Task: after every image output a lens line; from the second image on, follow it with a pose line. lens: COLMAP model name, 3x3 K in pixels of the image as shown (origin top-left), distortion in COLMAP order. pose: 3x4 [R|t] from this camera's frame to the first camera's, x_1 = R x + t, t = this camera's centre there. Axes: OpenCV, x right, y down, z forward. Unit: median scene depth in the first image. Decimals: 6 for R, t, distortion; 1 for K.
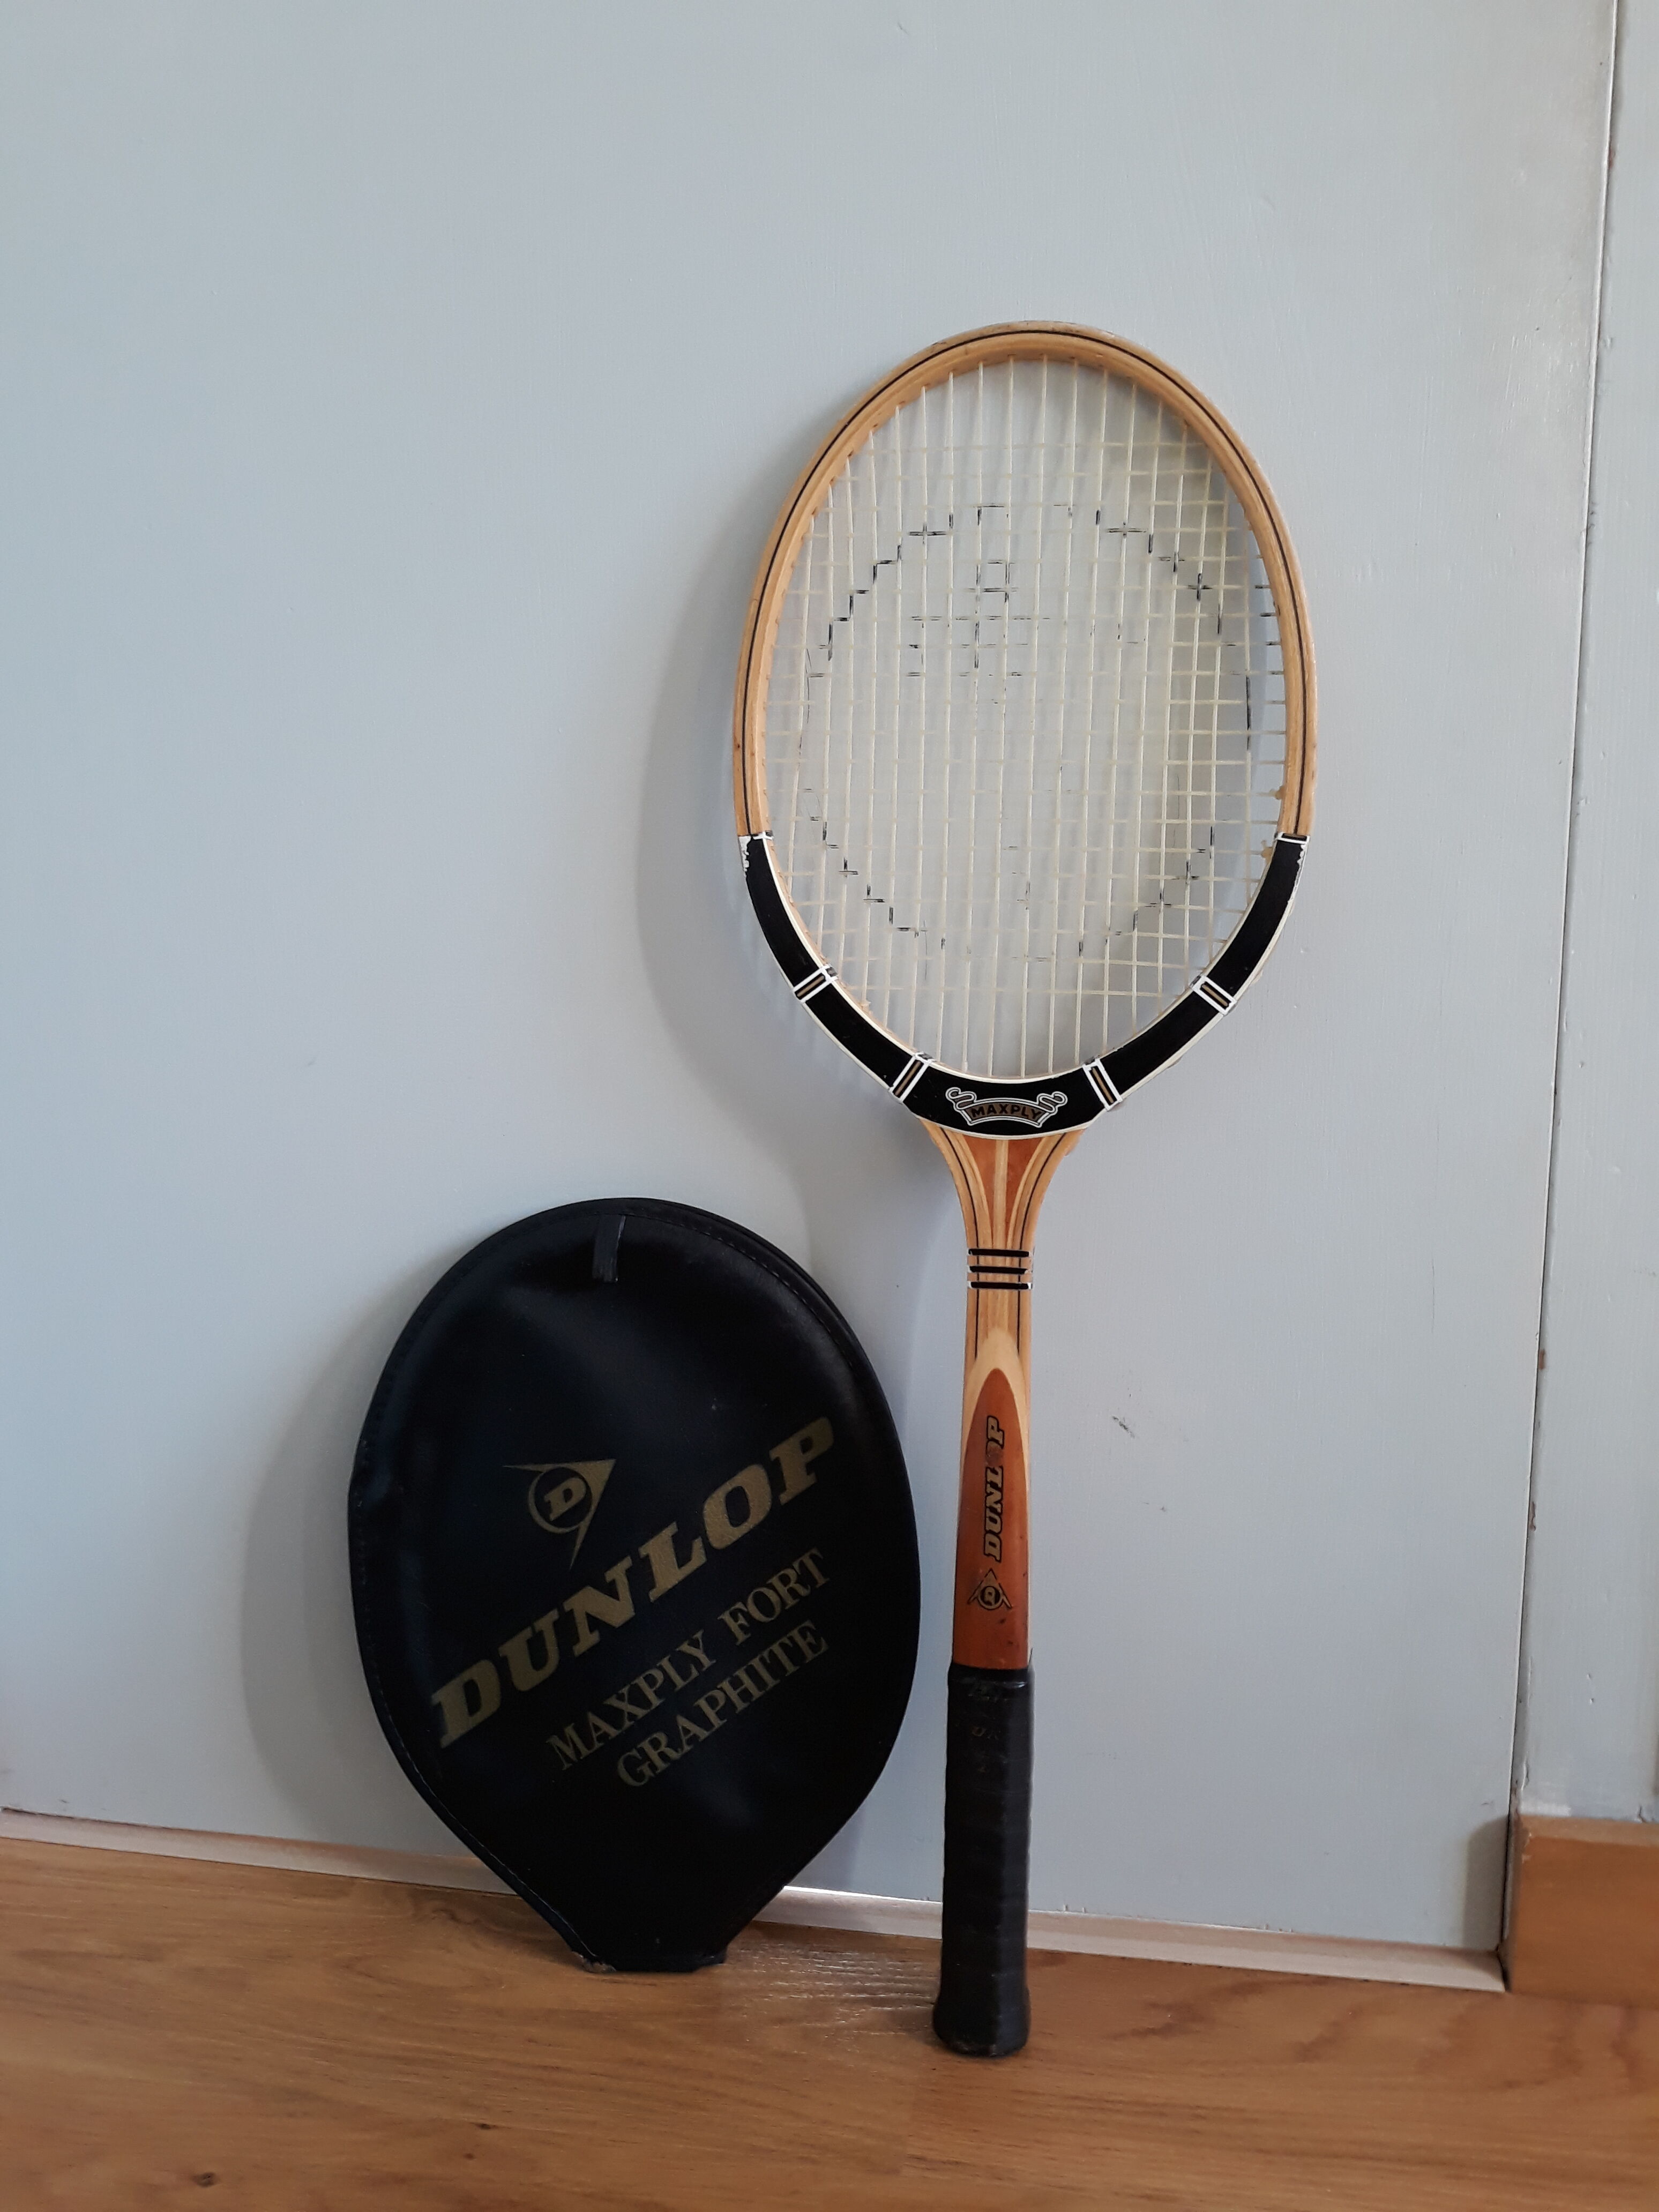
lens RADIAL K [[1796.0, 0, 829.5], [0, 1796.0, 1106.0], [0, 0, 1]] dist [0.052944, -0.008962]
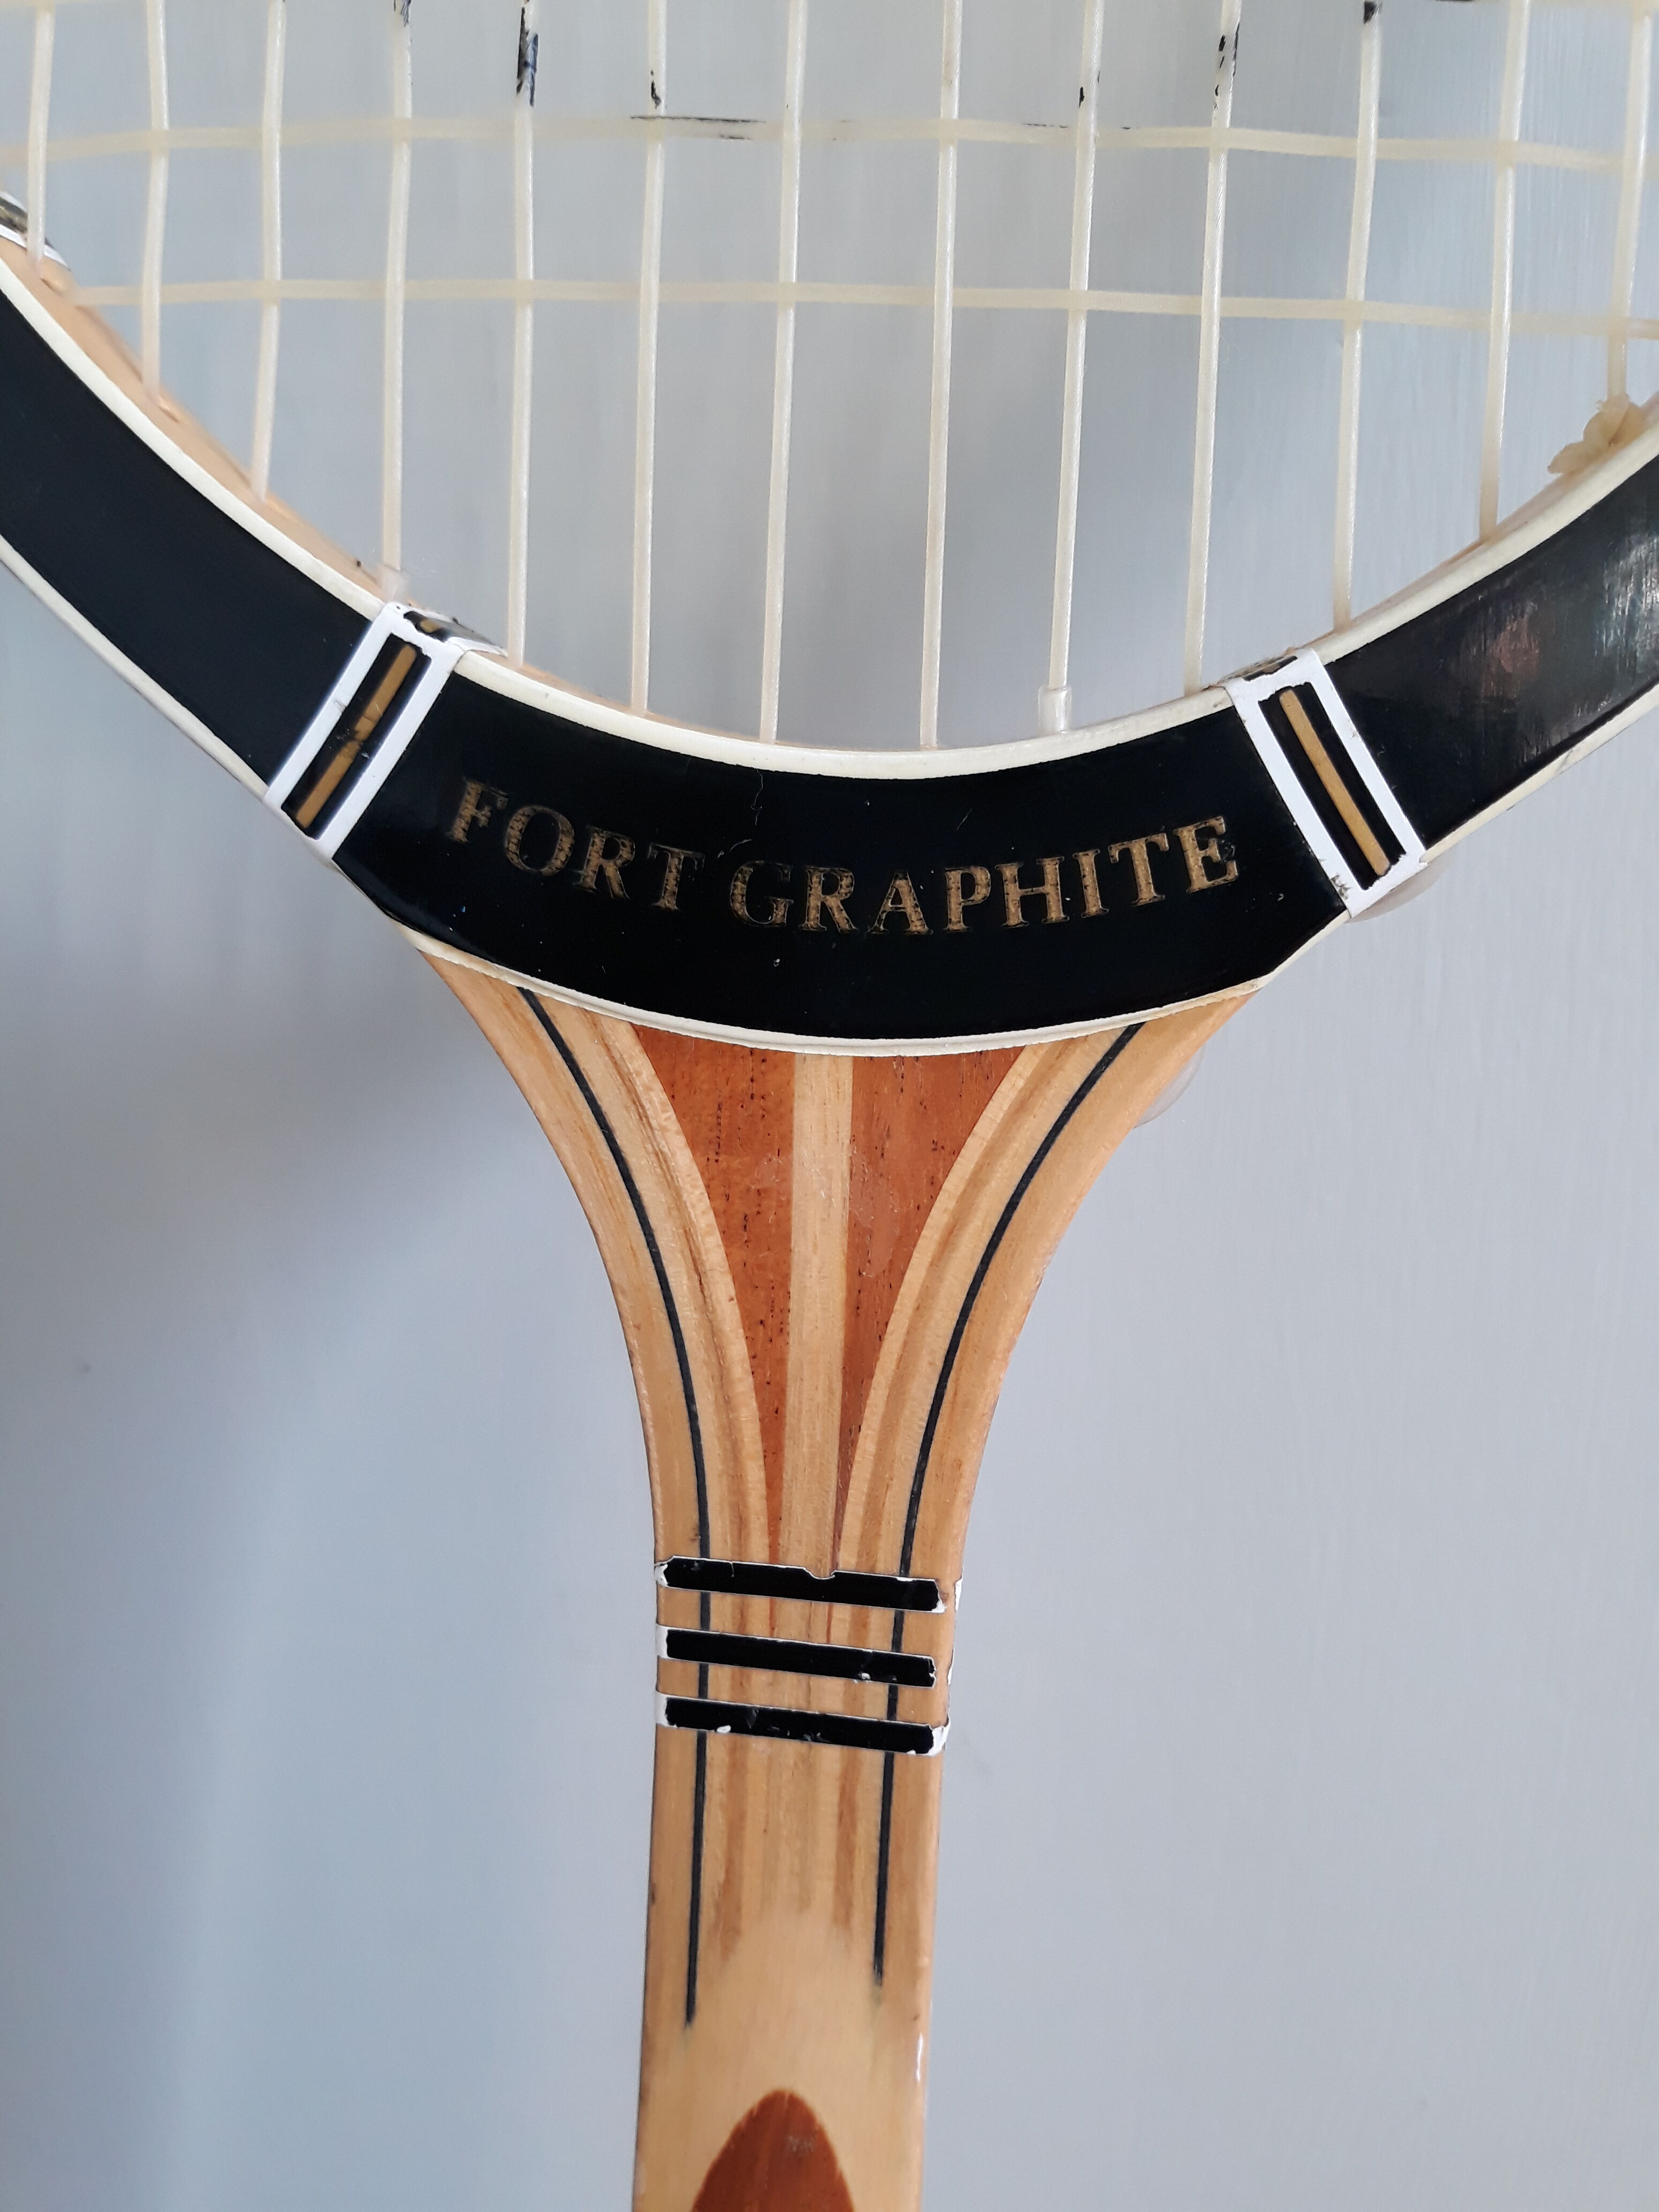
lens RADIAL K [[1796.0, 0, 829.5], [0, 1796.0, 1106.0], [0, 0, 1]] dist [0.052944, -0.008962]
pose [[0.994667, 0.005680, 0.102984, 0.072383], [-0.011122, 0.998567, 0.052351, 0.013329], [-0.102539, -0.053217, 0.993304, 0.760061]]
